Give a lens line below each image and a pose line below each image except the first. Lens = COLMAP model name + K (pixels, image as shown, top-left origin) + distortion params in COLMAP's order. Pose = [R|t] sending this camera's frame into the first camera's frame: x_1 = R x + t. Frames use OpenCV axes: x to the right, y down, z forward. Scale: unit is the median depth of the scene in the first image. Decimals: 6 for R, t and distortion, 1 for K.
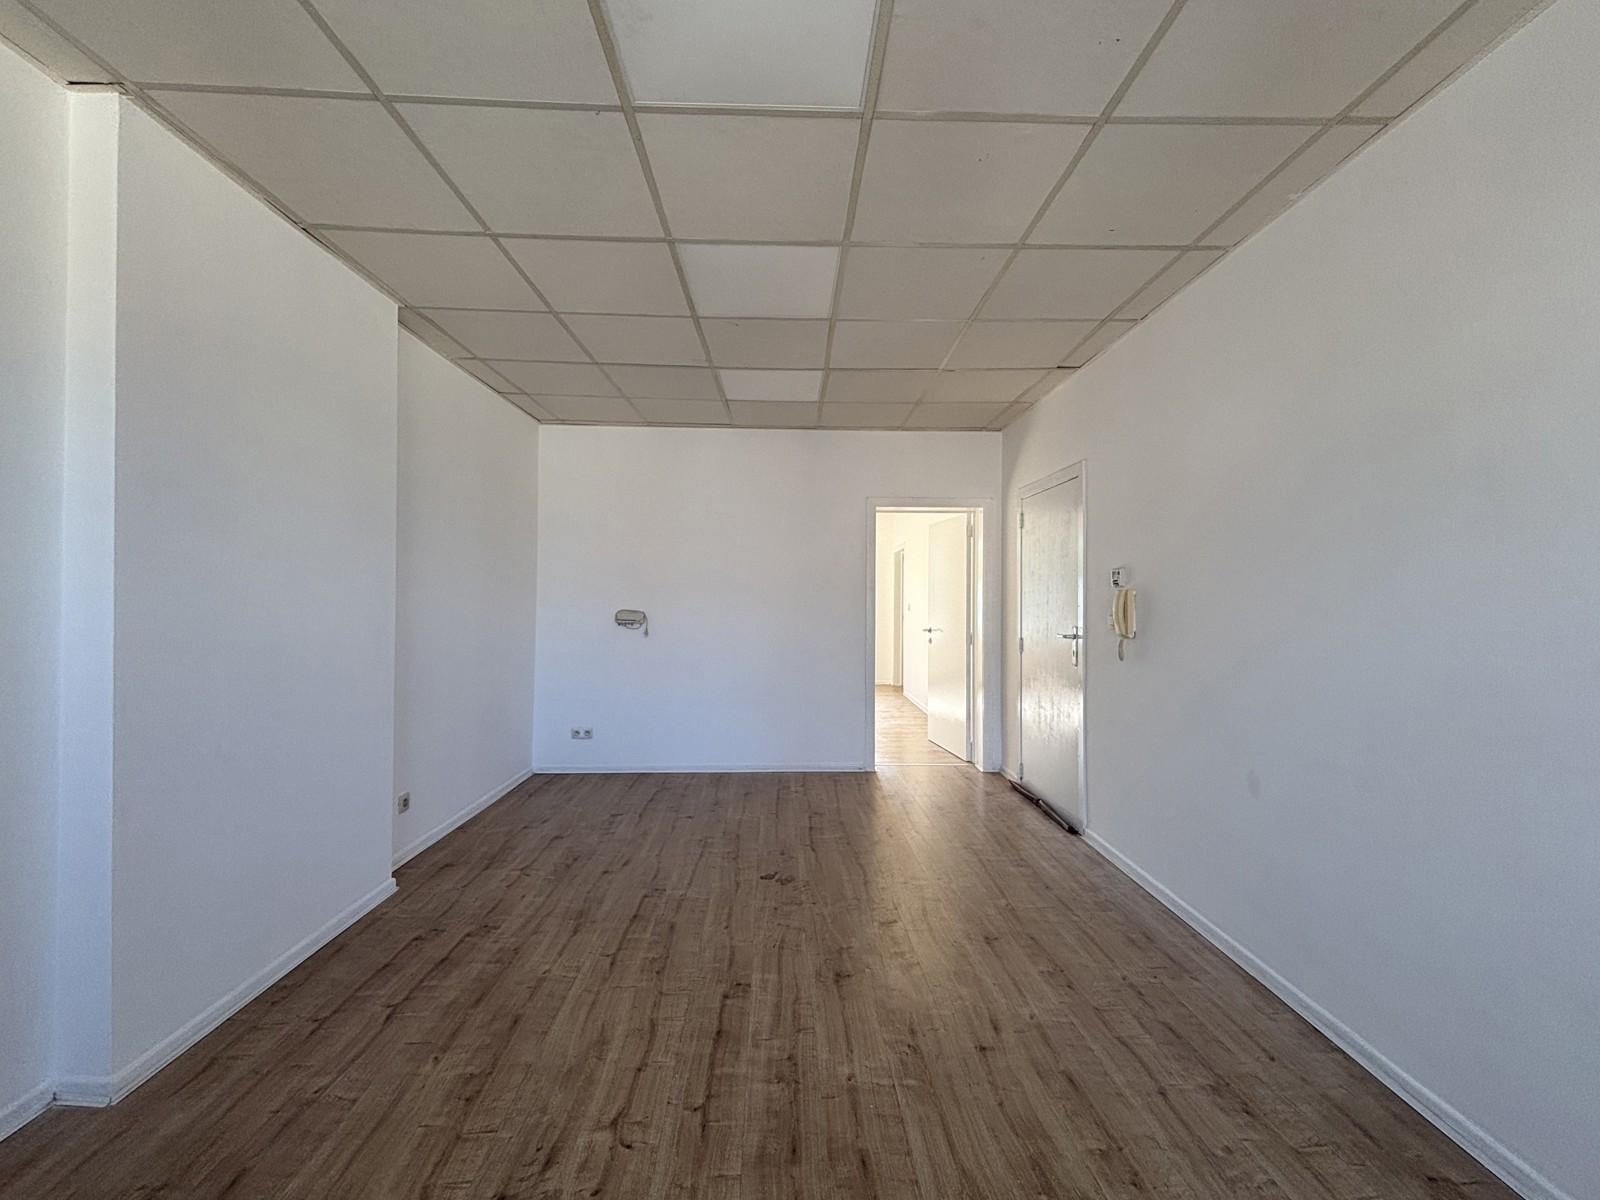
lens RADIAL K [[647.4, 0, 798.0], [0, 647.4, 597.2], [0, 0, 1]] dist [-0.001894, 0.000399]
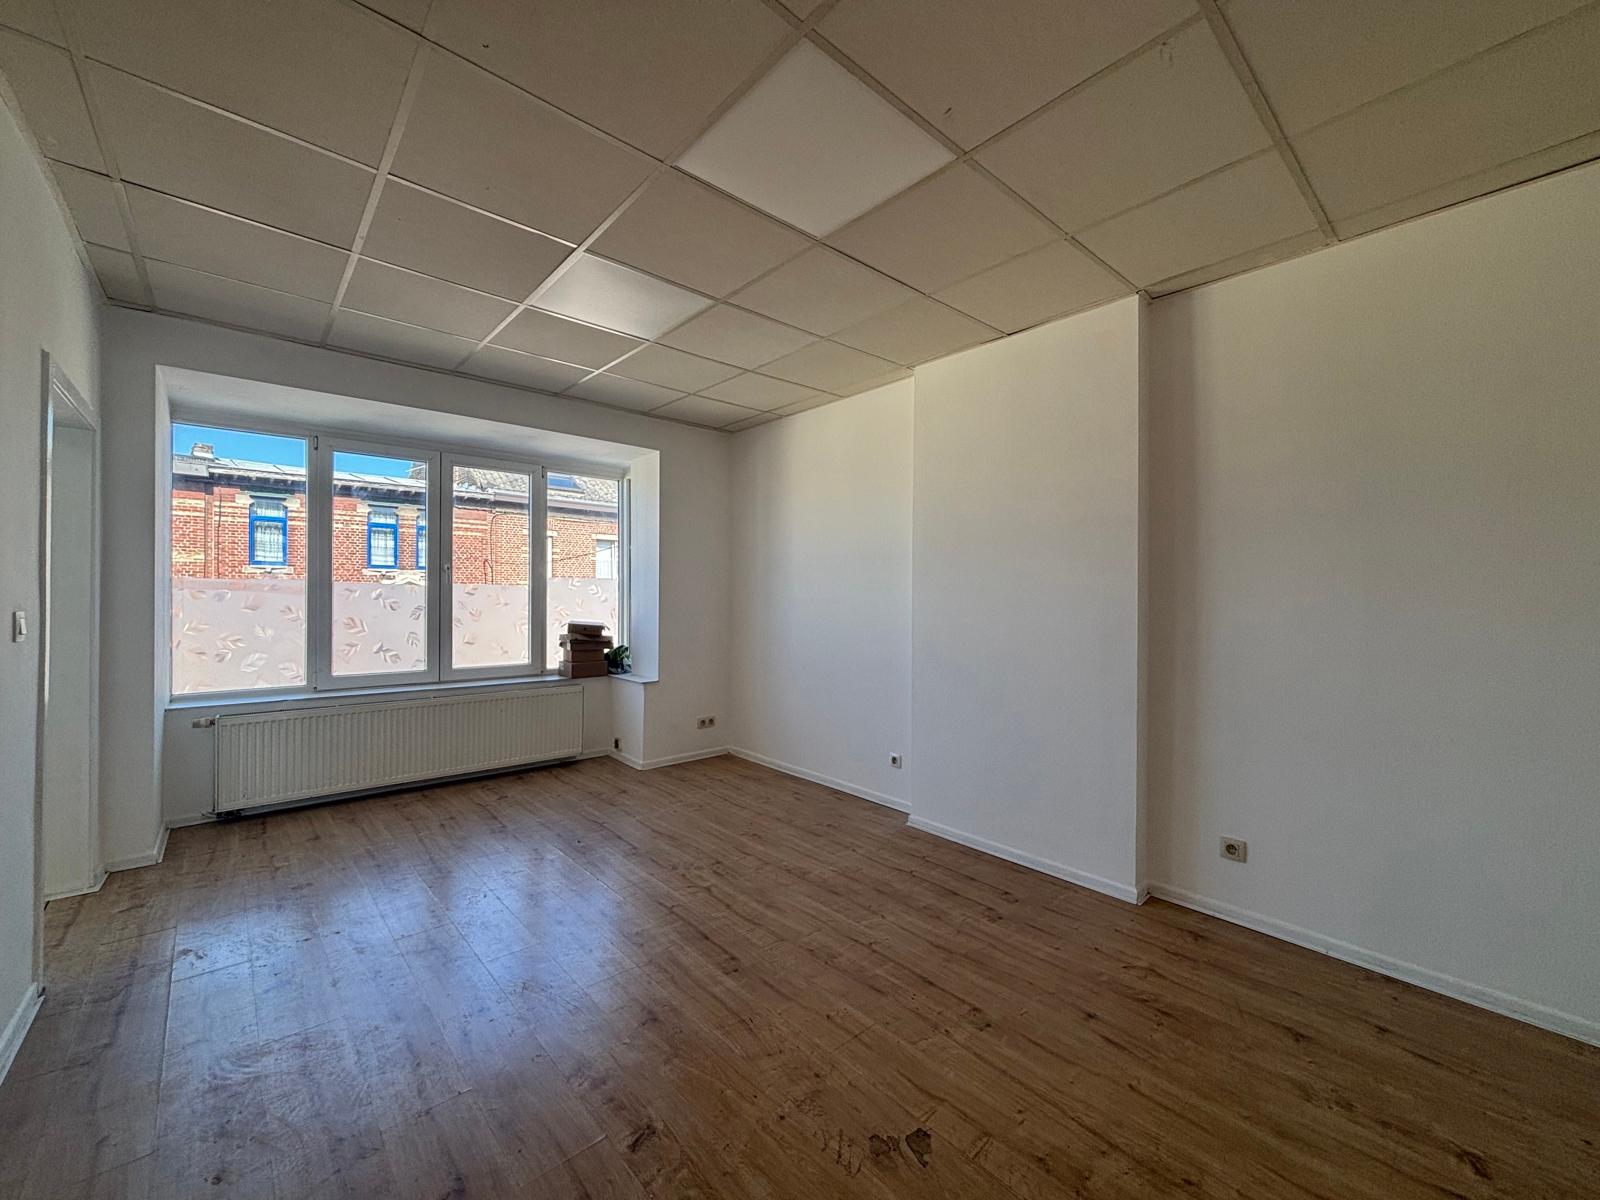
lens RADIAL K [[647.4, 0, 798.0], [0, 647.4, 597.2], [0, 0, 1]] dist [-0.001894, 0.000399]
pose [[-0.766036, -0.010668, -0.642709, 0.426261], [-0.011122, 0.999933, -0.003341, 0.009662], [0.642701, 0.004588, -0.766103, 1.583446]]
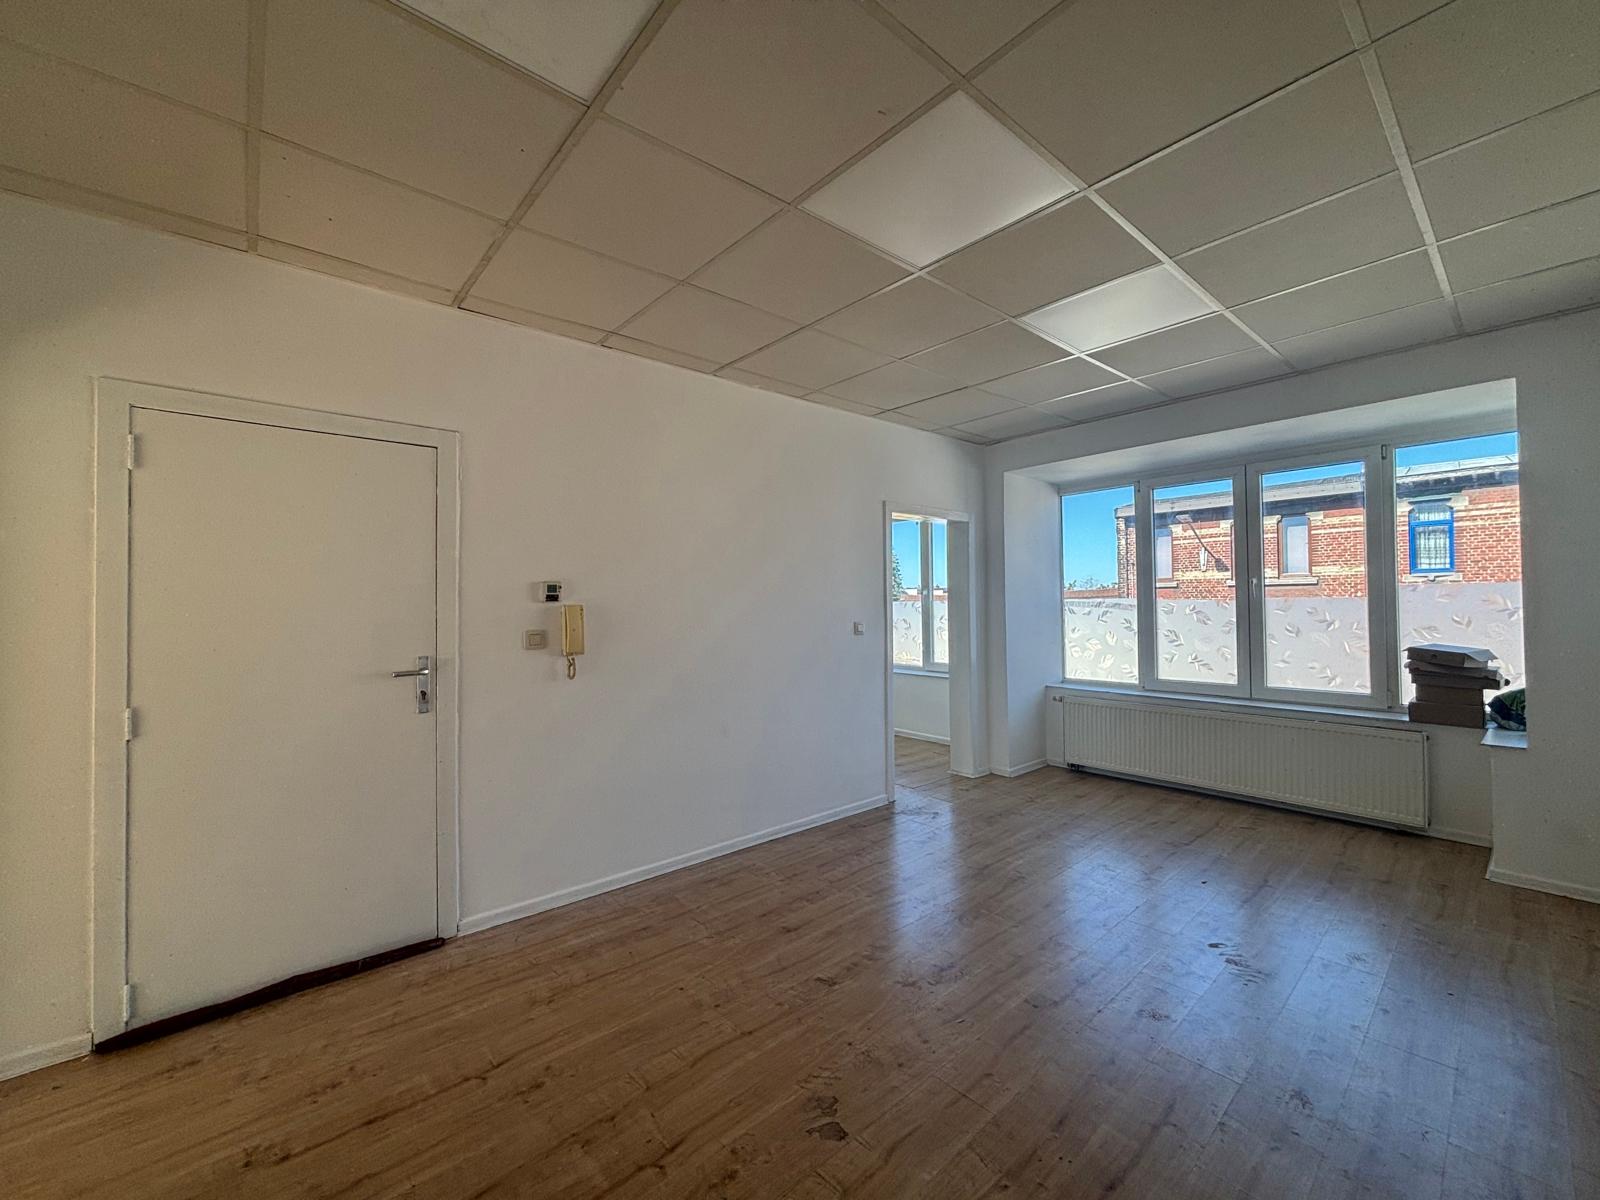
lens RADIAL K [[647.4, 0, 798.0], [0, 647.4, 597.2], [0, 0, 1]] dist [-0.001894, 0.000399]
pose [[-0.633195, 0.011246, 0.773911, -0.541782], [0.005294, 0.999934, -0.010199, -0.013774], [-0.773974, -0.002361, -0.633213, 1.634252]]
